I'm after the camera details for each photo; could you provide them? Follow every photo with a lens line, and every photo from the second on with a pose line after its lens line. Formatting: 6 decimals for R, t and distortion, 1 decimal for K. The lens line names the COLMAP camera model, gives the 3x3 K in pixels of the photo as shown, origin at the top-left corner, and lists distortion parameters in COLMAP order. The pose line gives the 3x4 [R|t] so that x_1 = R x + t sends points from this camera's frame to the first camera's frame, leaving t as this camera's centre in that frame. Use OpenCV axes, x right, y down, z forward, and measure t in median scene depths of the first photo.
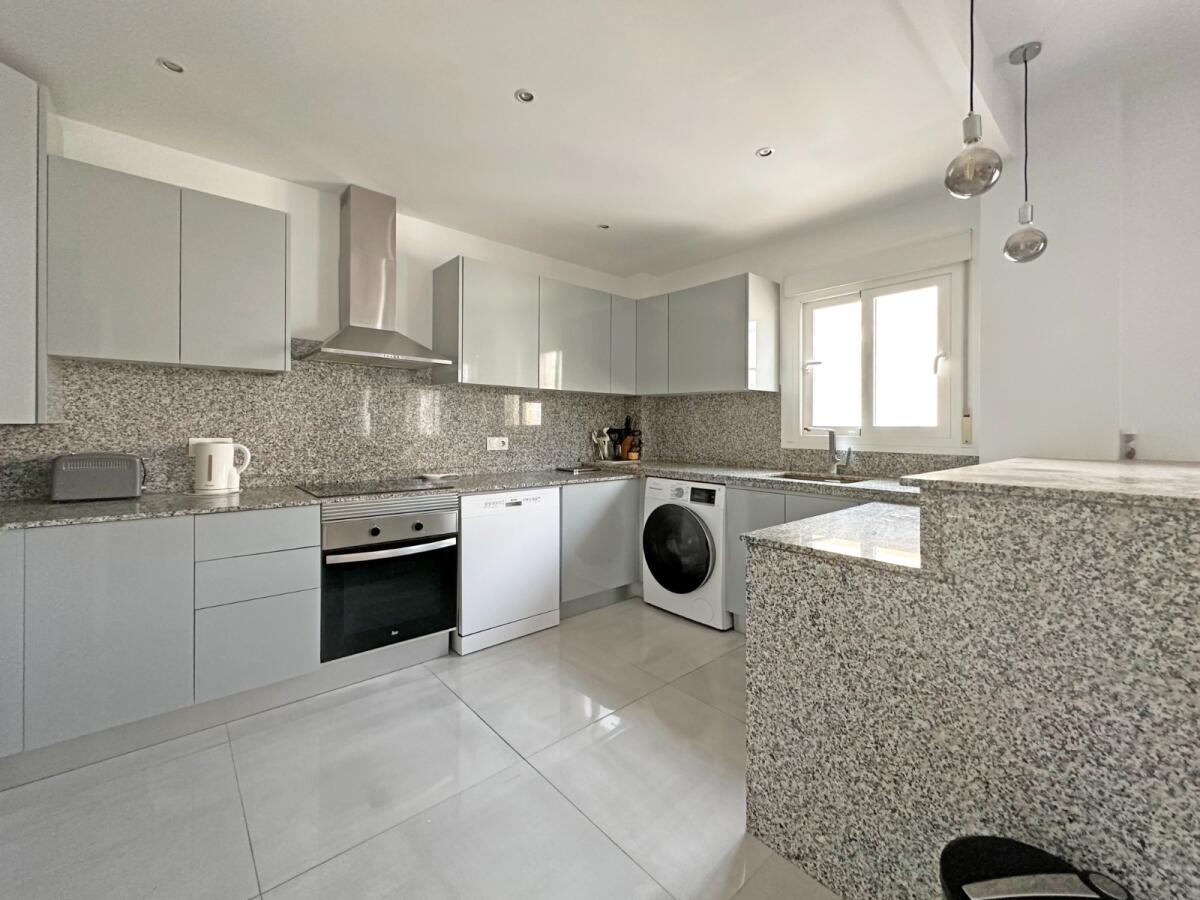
lens RADIAL K [[497.1, 0, 599.2], [0, 497.1, 425.0], [0, 0, 1]] dist [-0.000574, -0.000308]
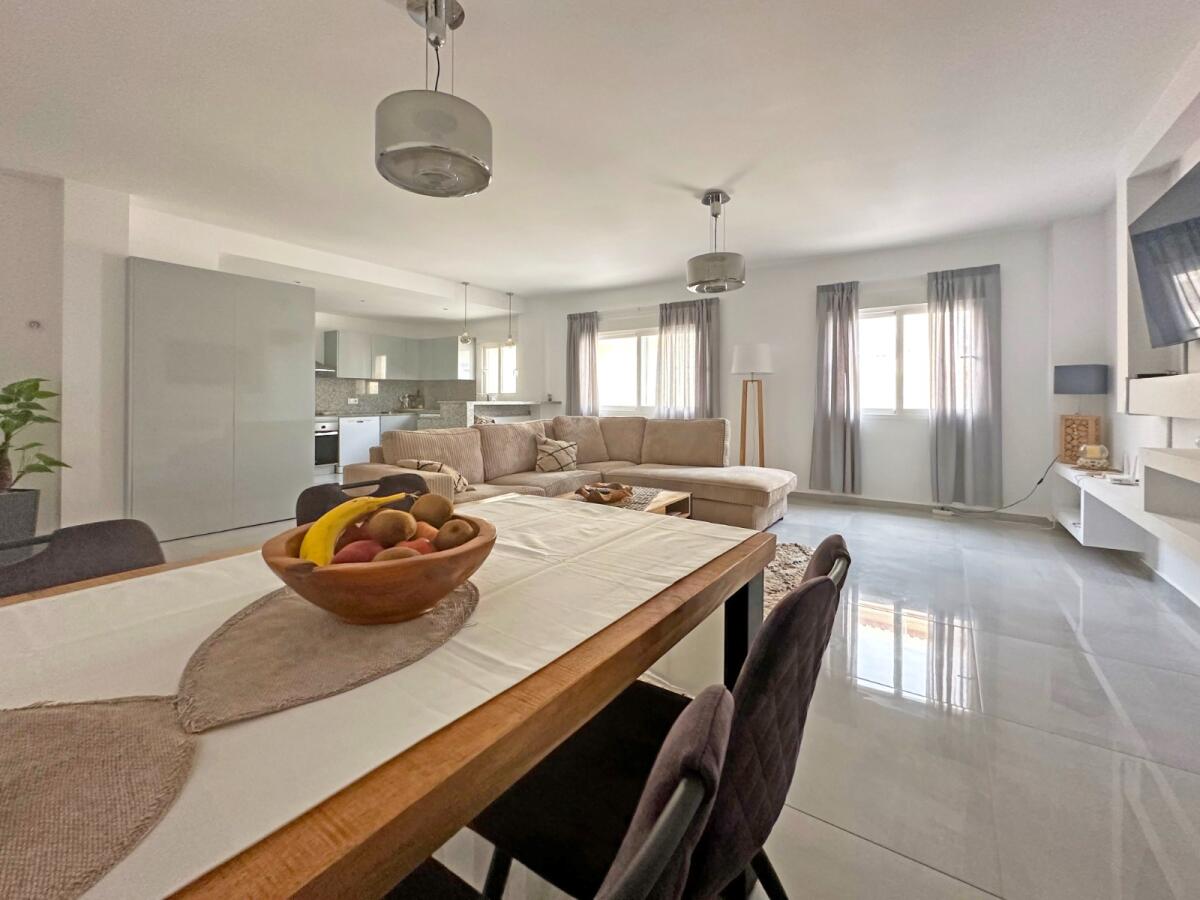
lens RADIAL K [[532.0, 0, 662.5], [0, 532.0, 400.1], [0, 0, 1]] dist [-0.000246, -0.000104]
pose [[0.947549, -0.009132, 0.319480, 0.424046], [0.010673, 0.999938, -0.003073, 0.062900], [-0.319433, 0.006321, 0.947588, -2.074318]]
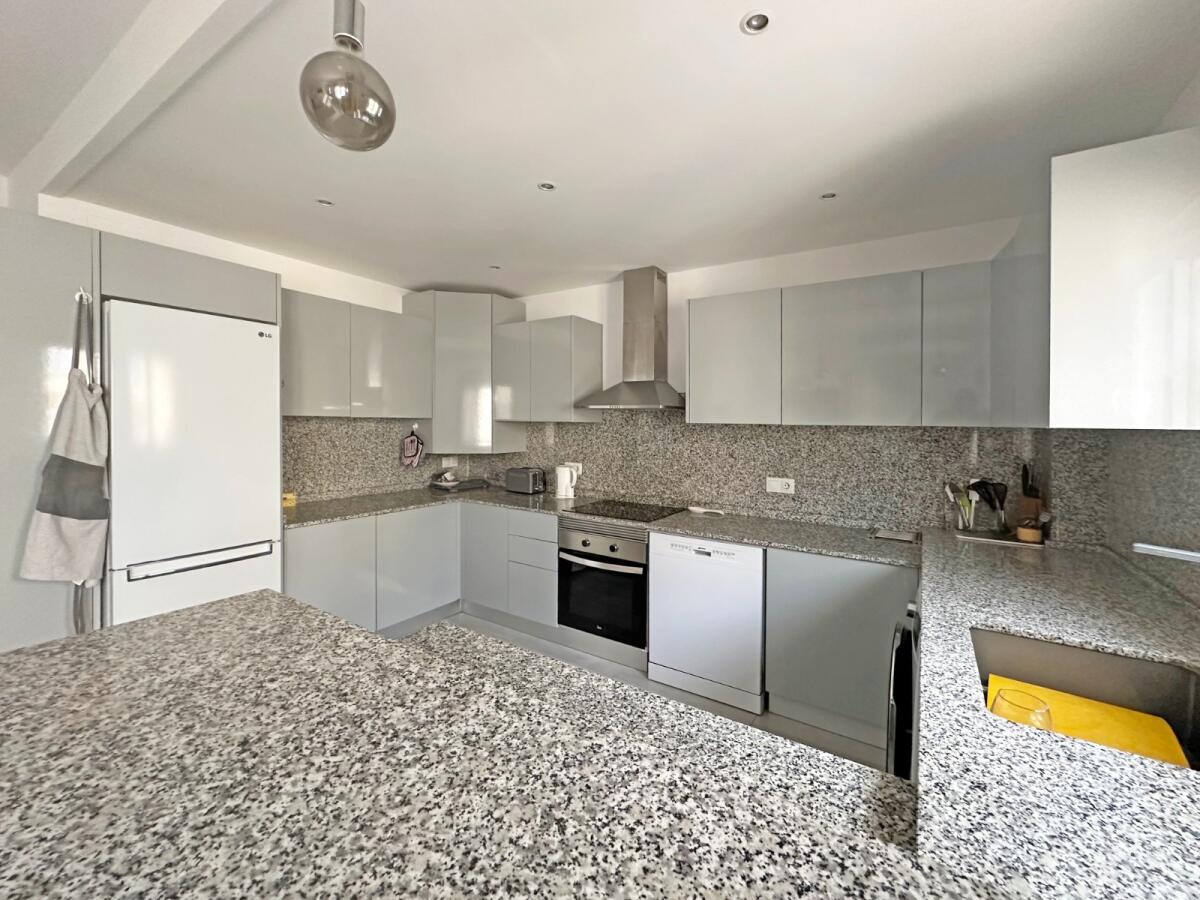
lens RADIAL K [[497.1, 0, 599.2], [0, 497.1, 425.0], [0, 0, 1]] dist [-0.000574, -0.000308]
pose [[0.269107, -0.000611, -0.963110, 0.588692], [-0.006966, 0.999972, -0.002581, -0.068507], [0.963085, 0.007403, 0.269096, 0.482764]]
